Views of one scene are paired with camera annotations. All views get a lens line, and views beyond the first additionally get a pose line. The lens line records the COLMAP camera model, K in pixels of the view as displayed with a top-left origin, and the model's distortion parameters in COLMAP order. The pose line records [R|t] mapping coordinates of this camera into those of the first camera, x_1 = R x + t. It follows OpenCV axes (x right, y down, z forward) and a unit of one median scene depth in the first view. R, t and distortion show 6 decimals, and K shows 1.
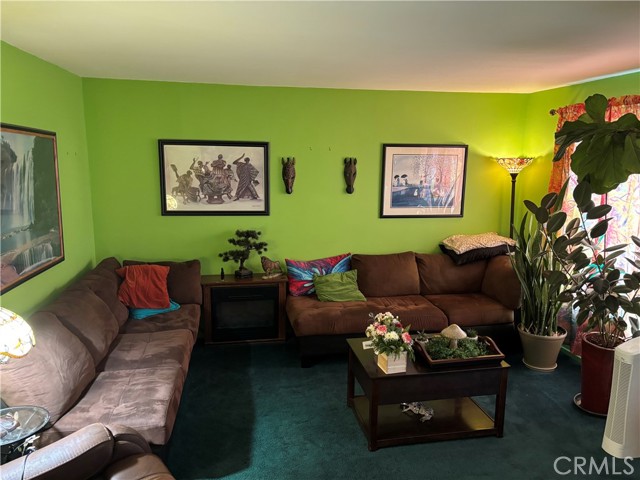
lens RADIAL K [[481.6, 0, 314.5], [0, 481.6, 241.1], [0, 0, 1]] dist [0.055646, -0.057066]
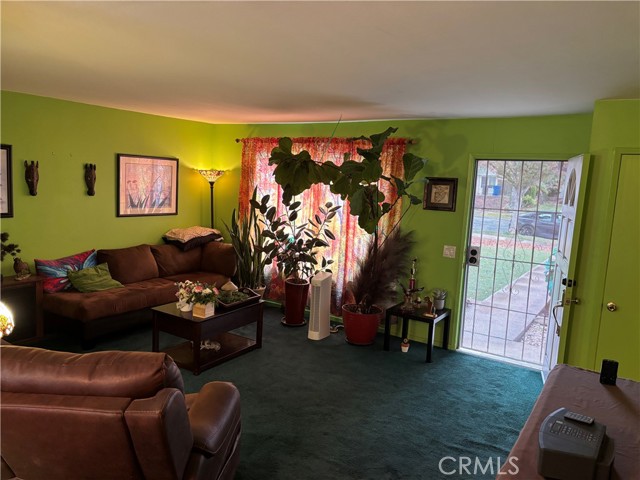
lens RADIAL K [[481.6, 0, 323.6], [0, 481.6, 241.2], [0, 0, 1]] dist [0.055646, -0.057066]
pose [[0.679092, -0.069403, 0.730765, -0.396425], [0.078702, 0.996666, 0.021519, 0.024365], [-0.729822, 0.042899, 0.682290, -0.158788]]
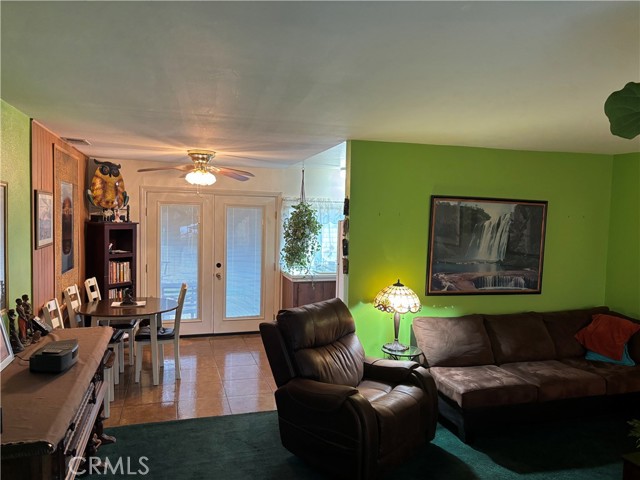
lens RADIAL K [[481.6, 0, 321.9], [0, 481.6, 240.3], [0, 0, 1]] dist [0.055646, -0.057066]
pose [[0.106086, 0.031993, -0.993842, 1.637607], [-0.189581, 0.981799, 0.011369, -0.016724], [0.976117, 0.187207, 0.110221, 0.515087]]
